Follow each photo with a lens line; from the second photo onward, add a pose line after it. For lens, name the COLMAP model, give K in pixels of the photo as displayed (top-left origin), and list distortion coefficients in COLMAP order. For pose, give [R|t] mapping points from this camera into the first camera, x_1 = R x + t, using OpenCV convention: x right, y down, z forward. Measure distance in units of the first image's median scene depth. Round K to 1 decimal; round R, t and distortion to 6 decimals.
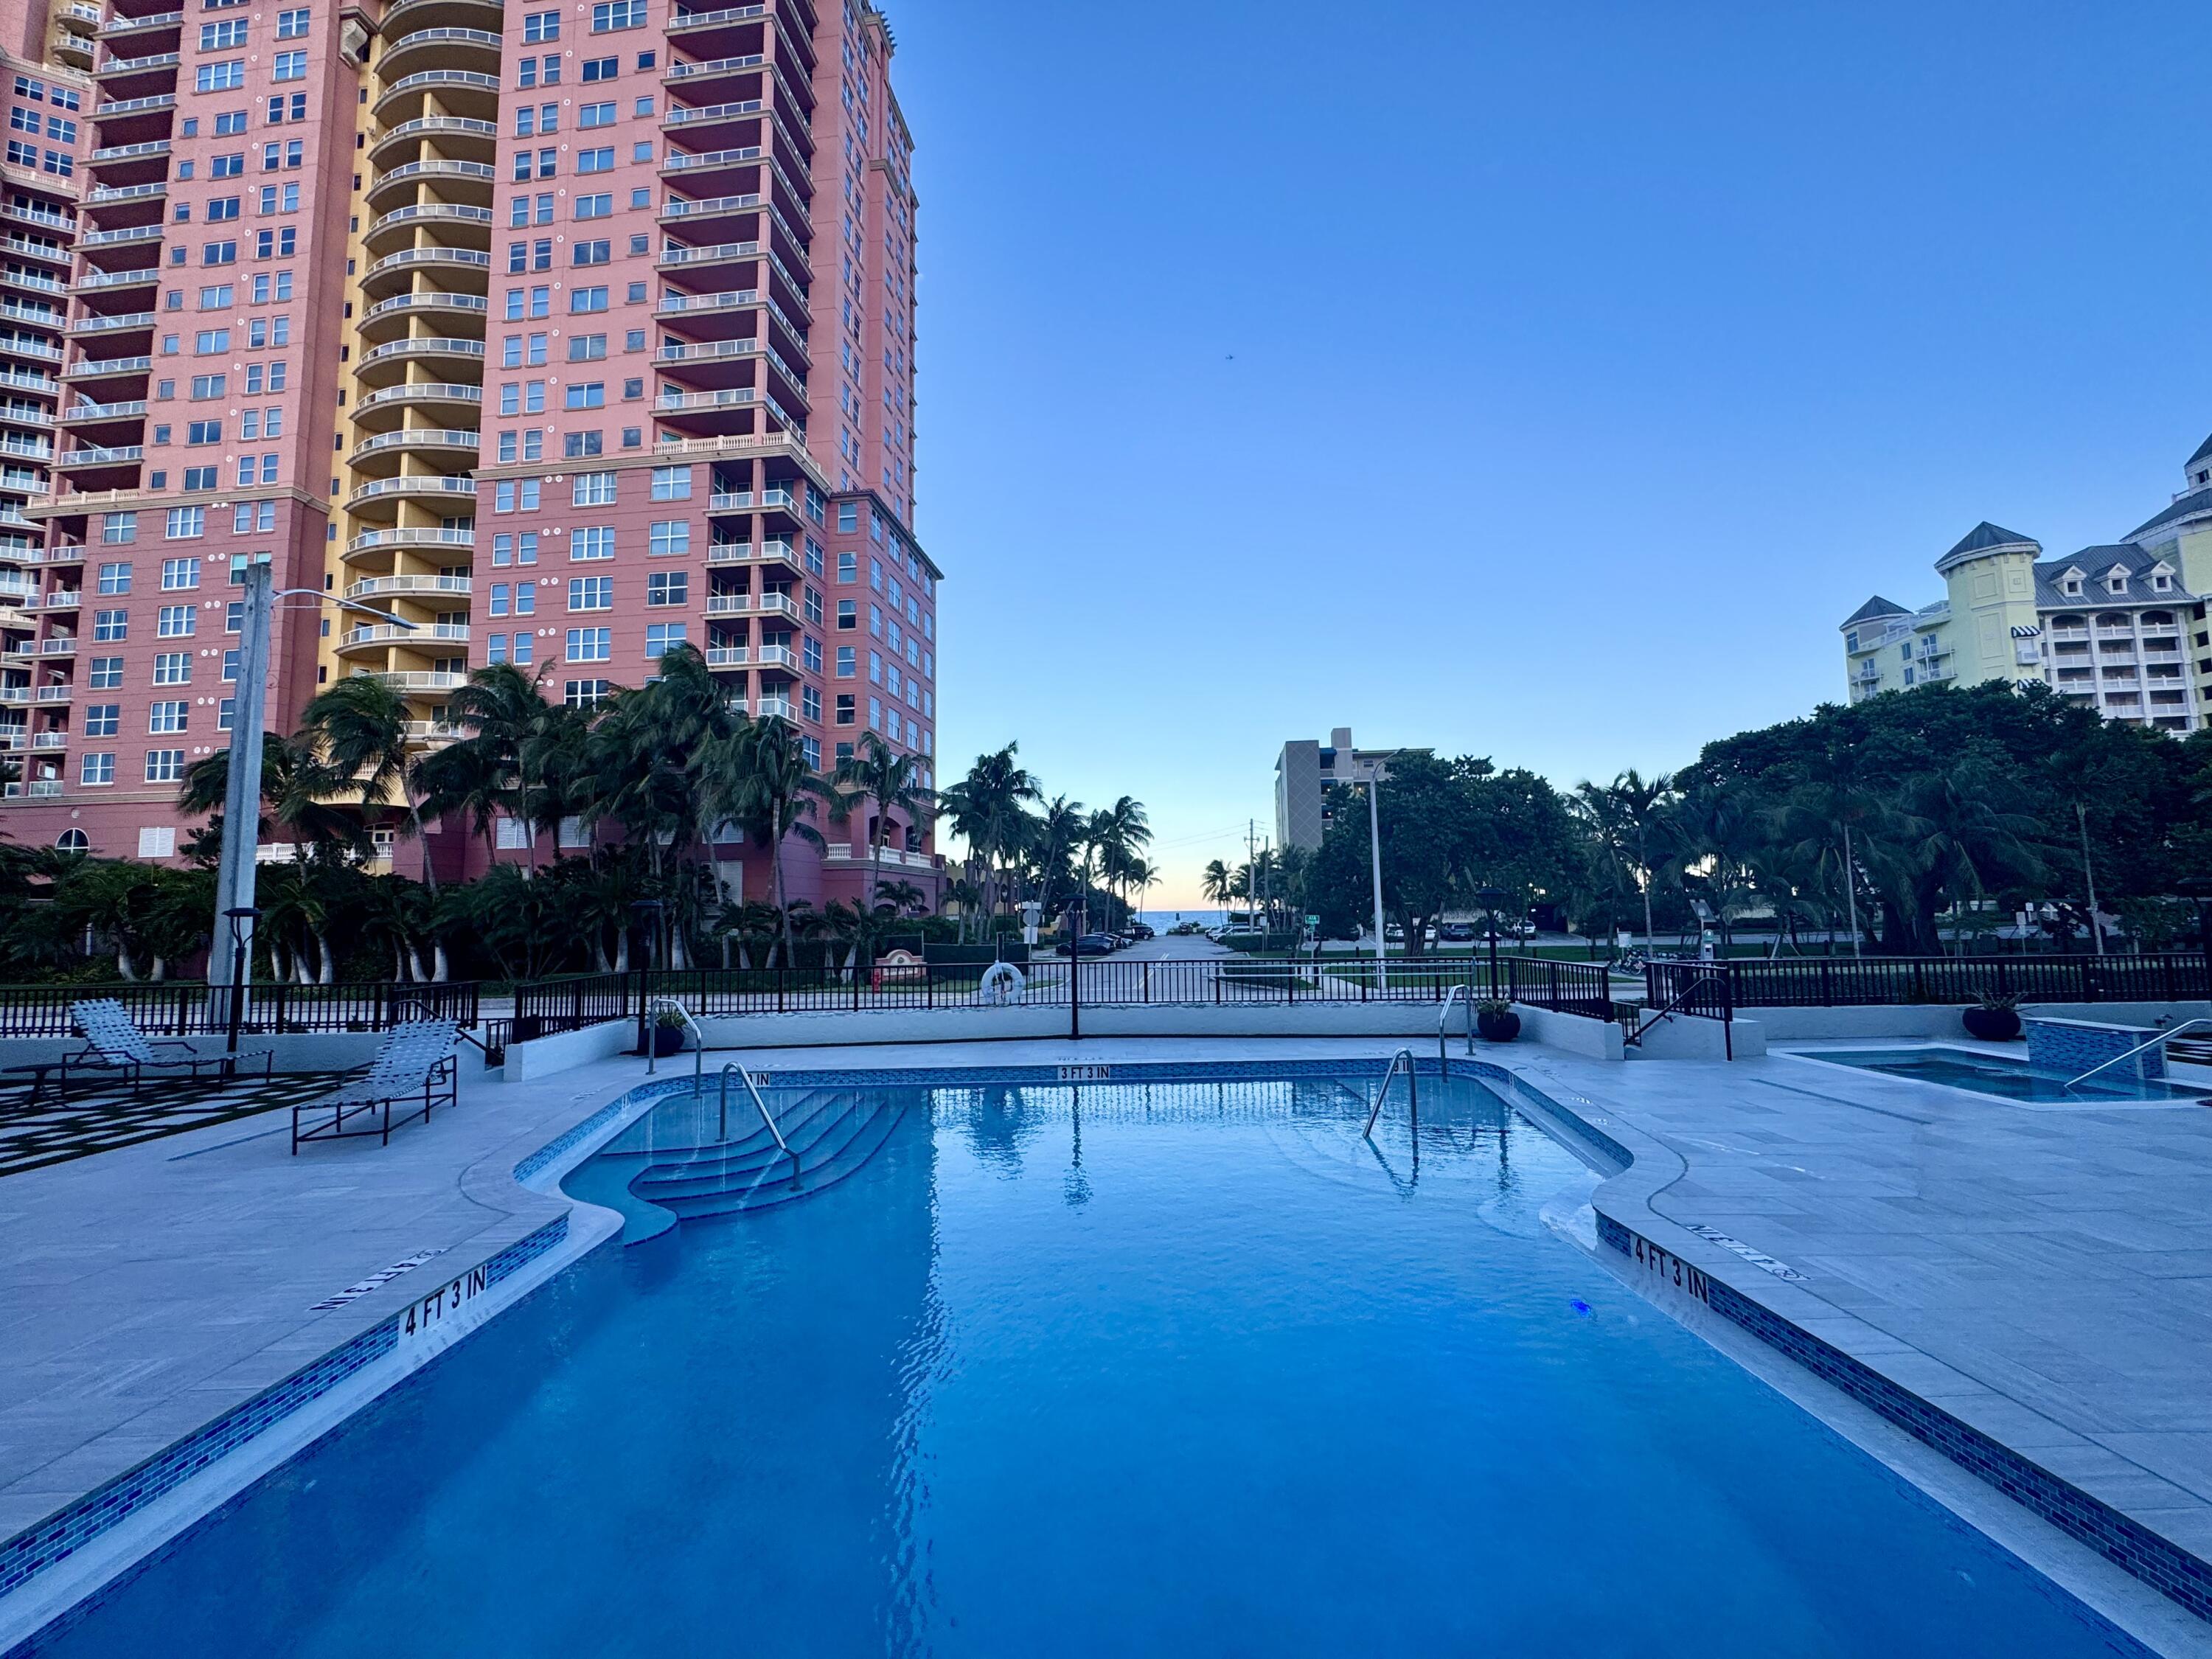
lens RADIAL K [[890.2, 0, 1106.0], [0, 890.2, 829.5], [0, 0, 1]] dist [-0.002393, 0.004331]
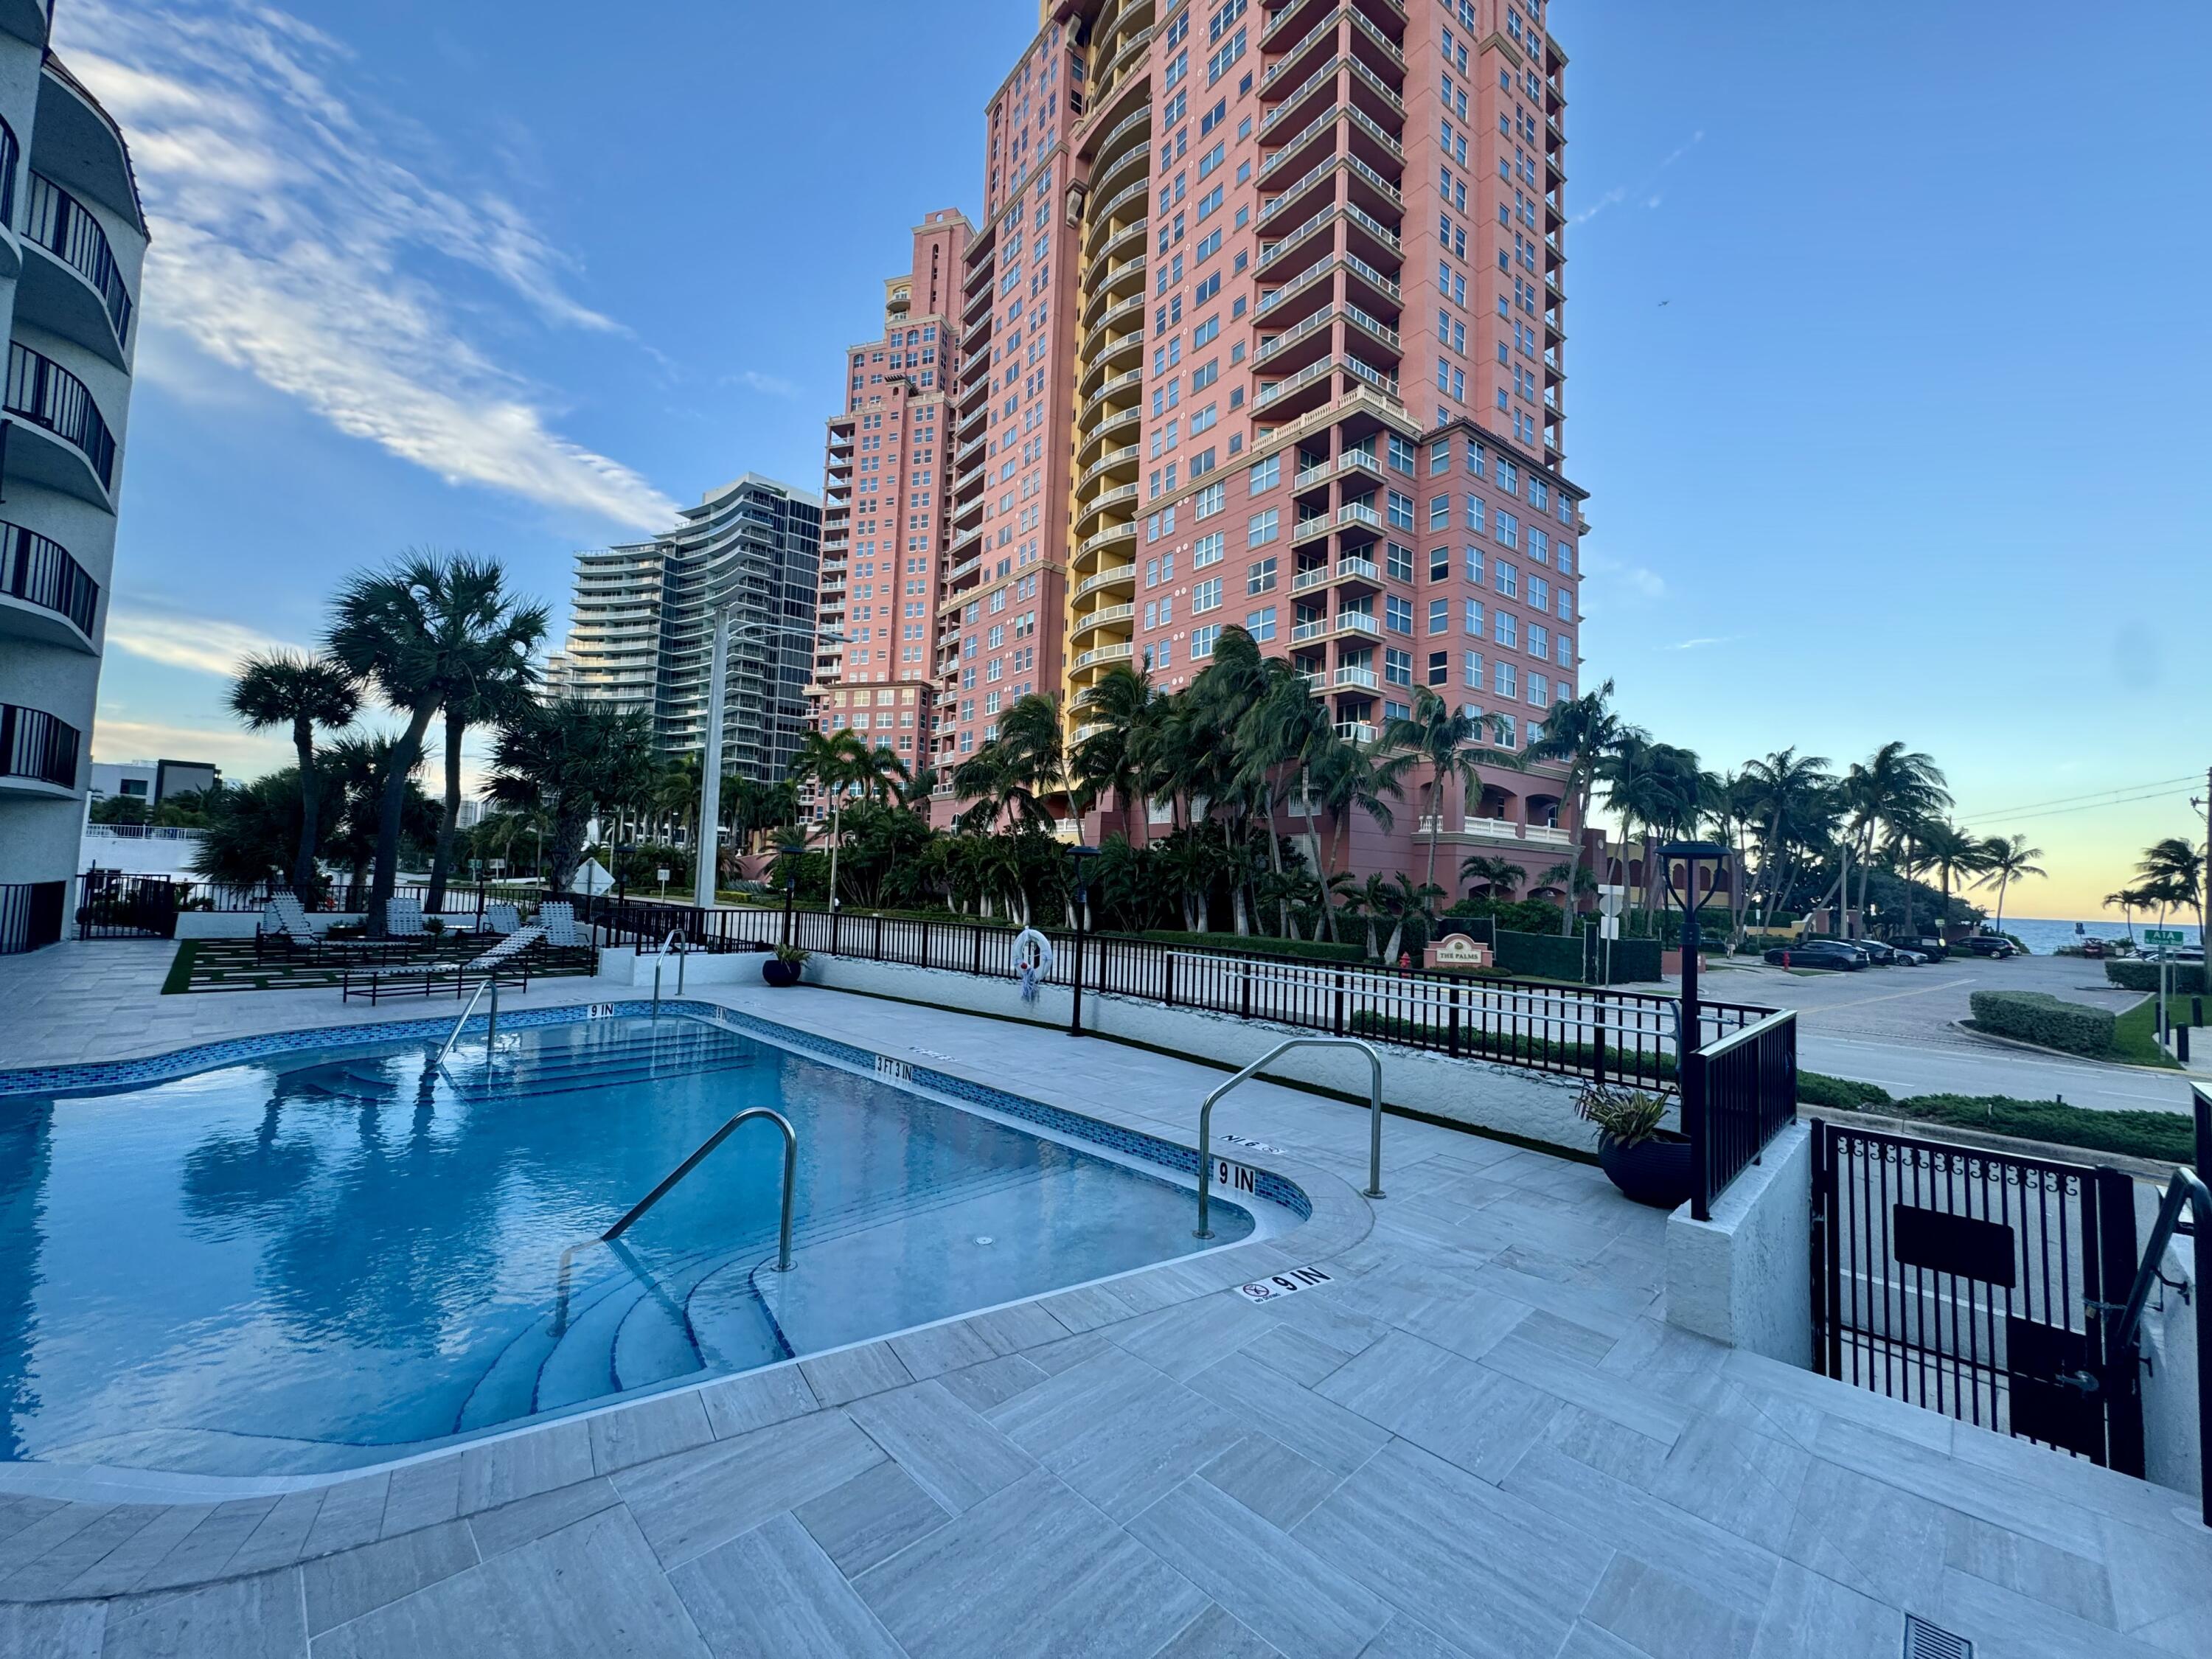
lens RADIAL K [[890.2, 0, 1106.0], [0, 890.2, 829.5], [0, 0, 1]] dist [-0.002393, 0.004331]
pose [[0.698654, -0.005231, -0.715441, 0.126831], [0.019858, 0.999730, 0.012082, 0.012586], [0.715184, -0.022648, 0.698569, 0.117963]]
